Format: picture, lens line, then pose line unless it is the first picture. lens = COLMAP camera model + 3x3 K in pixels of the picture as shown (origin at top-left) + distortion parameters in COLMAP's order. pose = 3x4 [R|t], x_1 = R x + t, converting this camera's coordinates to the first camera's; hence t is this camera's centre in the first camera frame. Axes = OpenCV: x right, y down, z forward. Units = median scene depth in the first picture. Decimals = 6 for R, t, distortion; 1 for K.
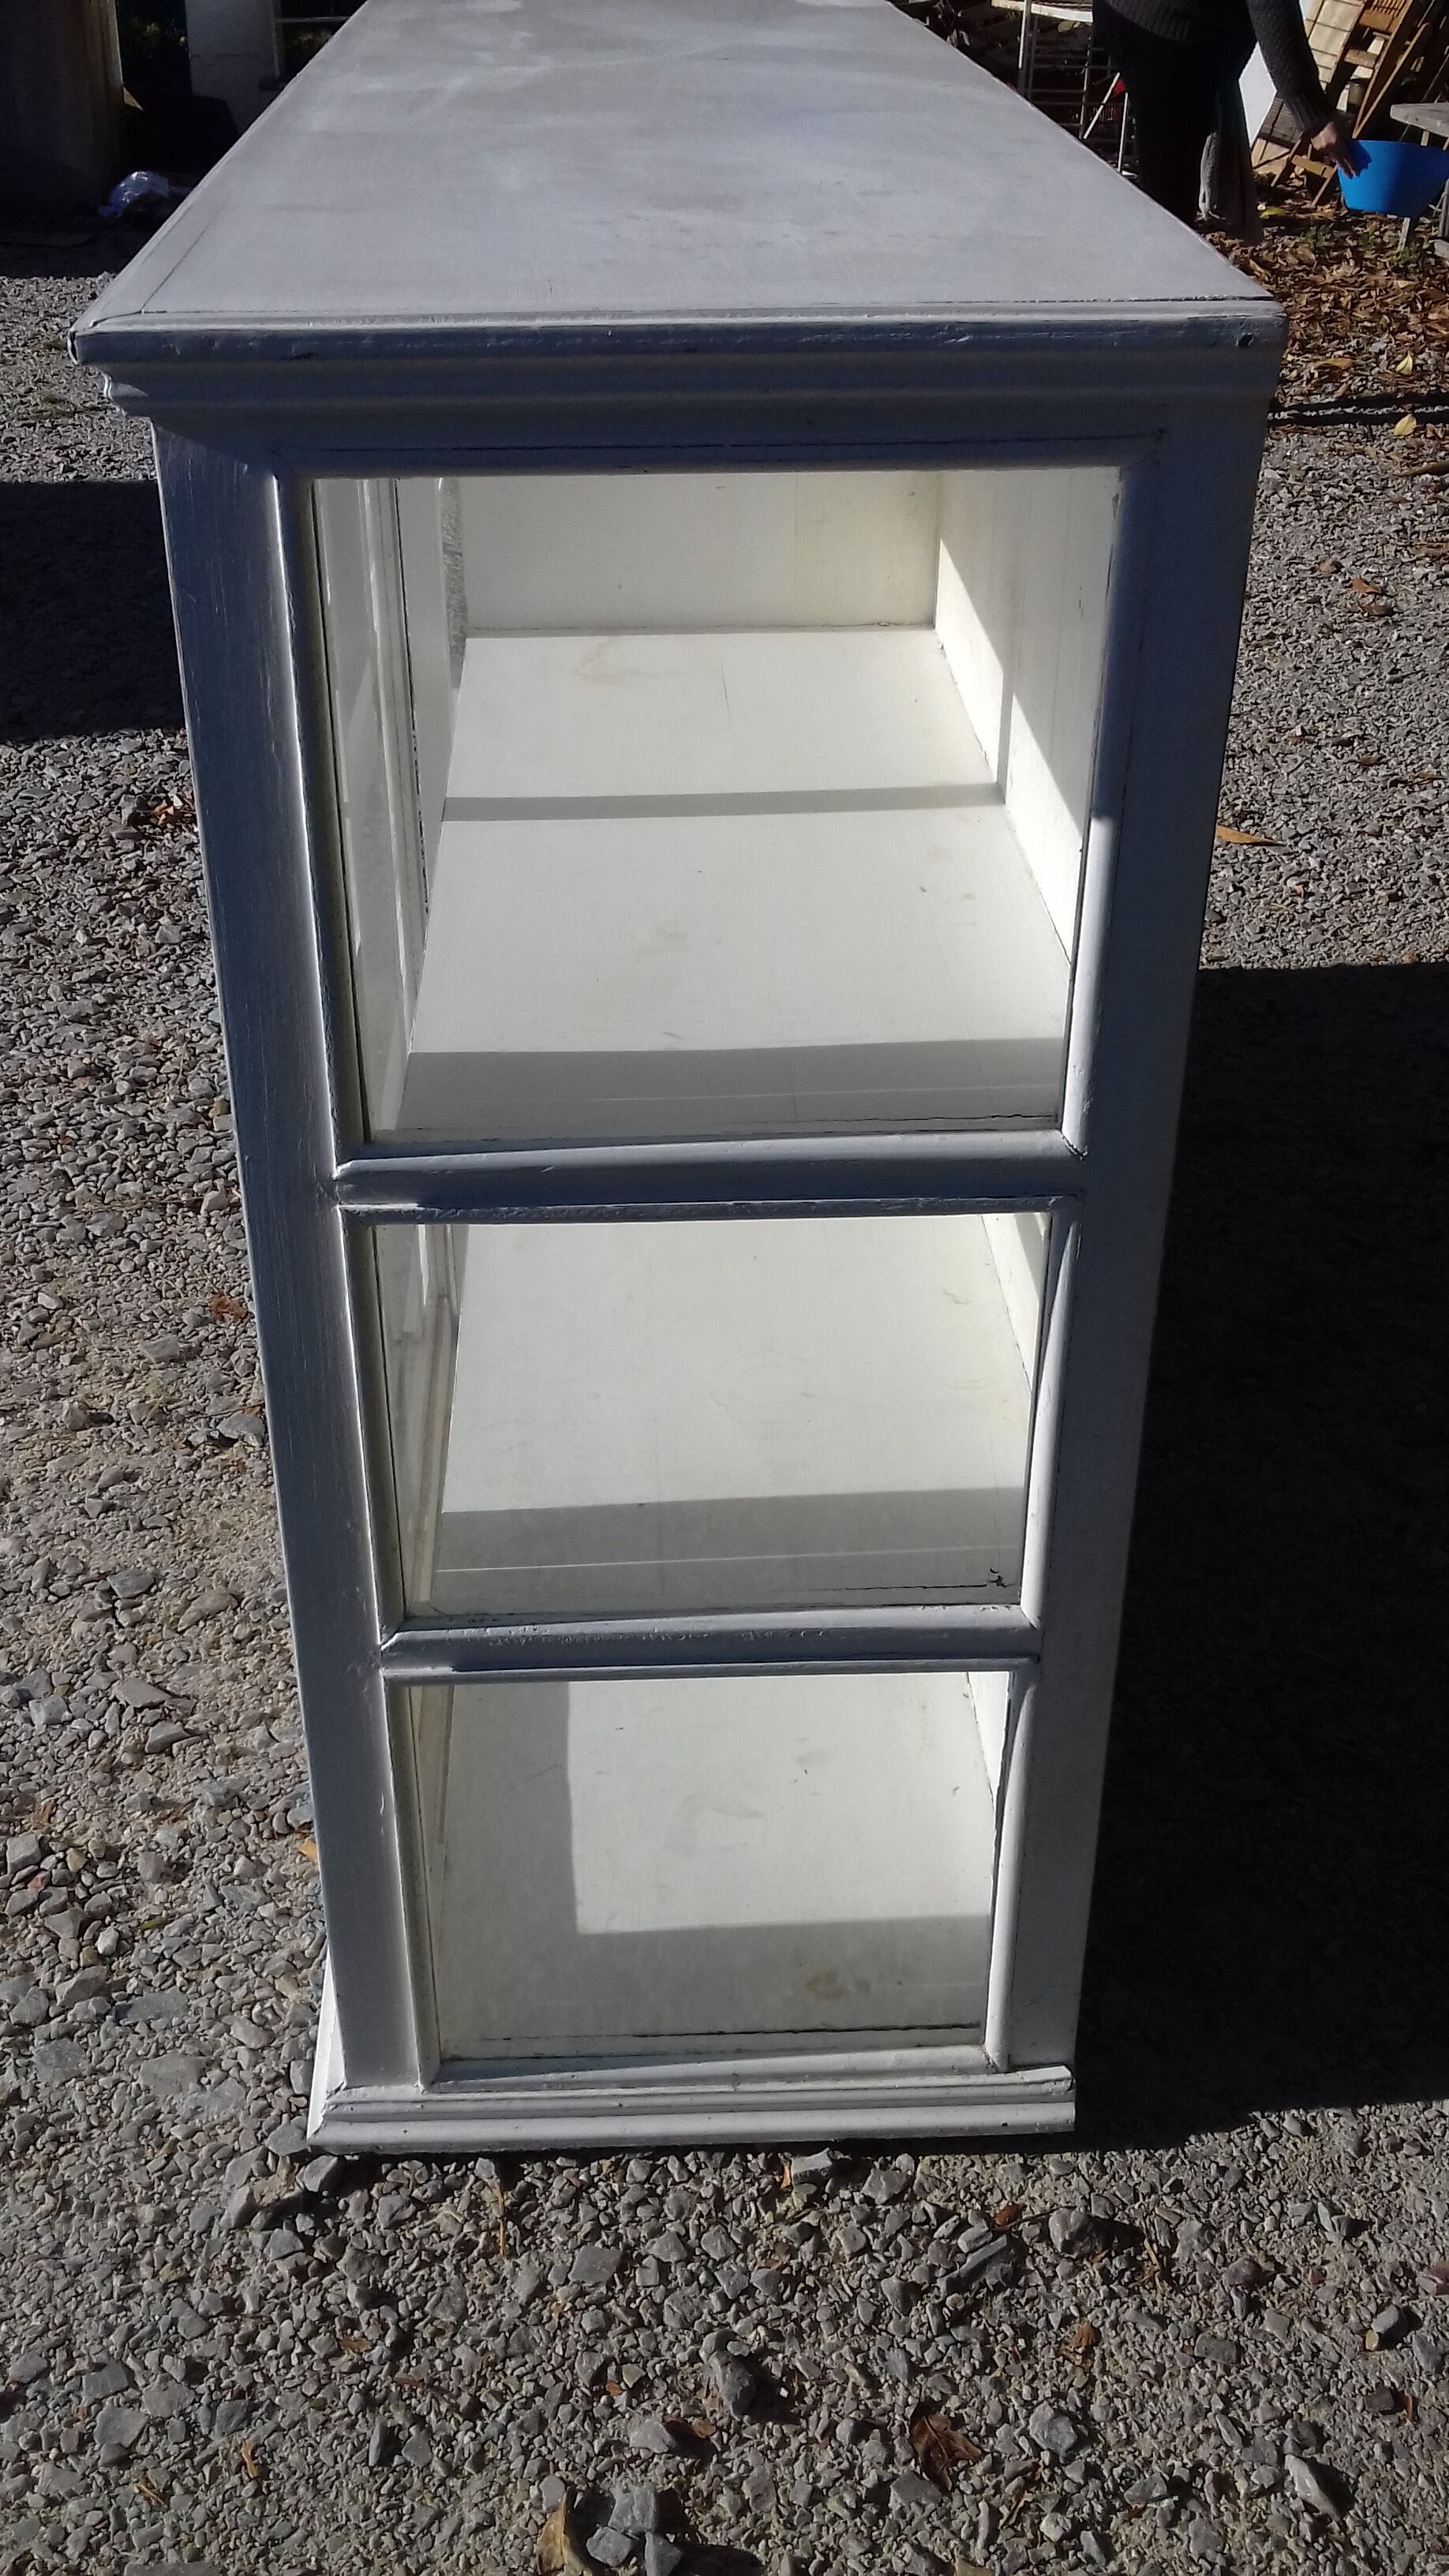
lens RADIAL K [[2394.3, 0, 714.7], [0, 2394.3, 1250.8], [0, 0, 1]] dist [0.078484, -0.200412]
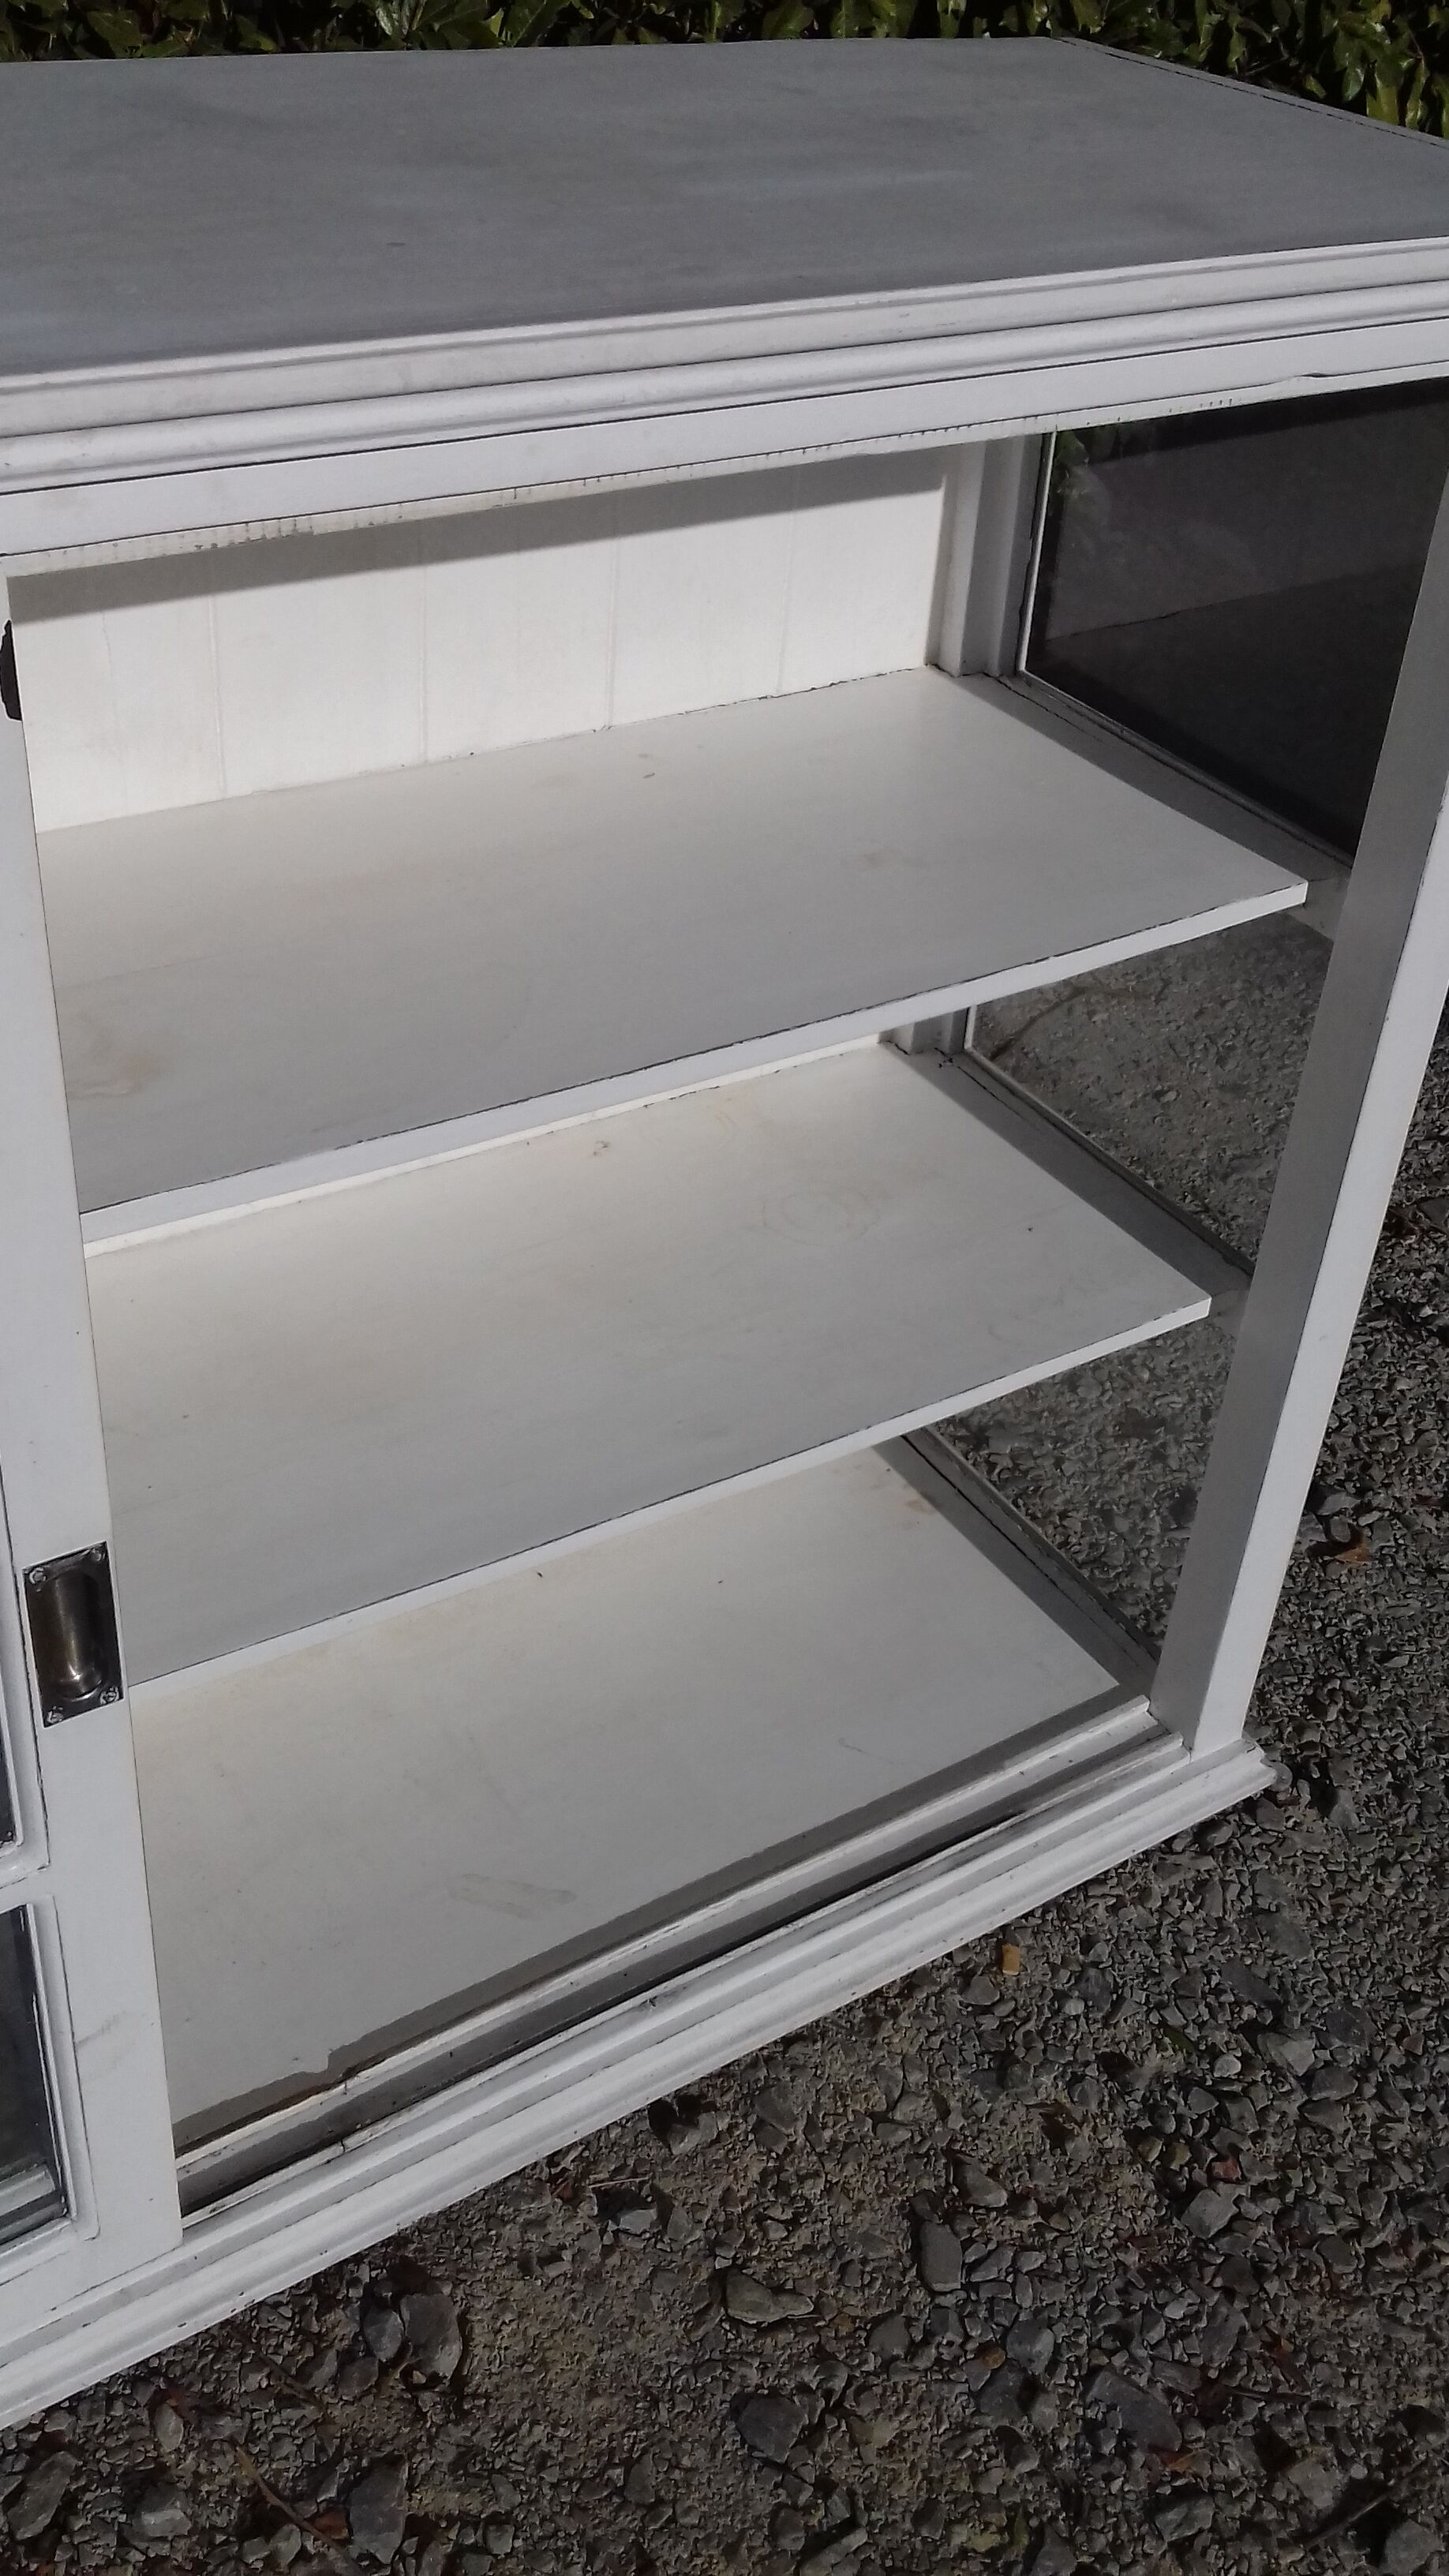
lens RADIAL K [[2394.3, 0, 714.7], [0, 2394.3, 1250.8], [0, 0, 1]] dist [0.078484, -0.200412]
pose [[-0.500077, -0.533441, 0.682176, -0.543969], [0.390202, 0.564446, 0.727422, -0.573092], [-0.773088, 0.629953, -0.074117, 0.892198]]
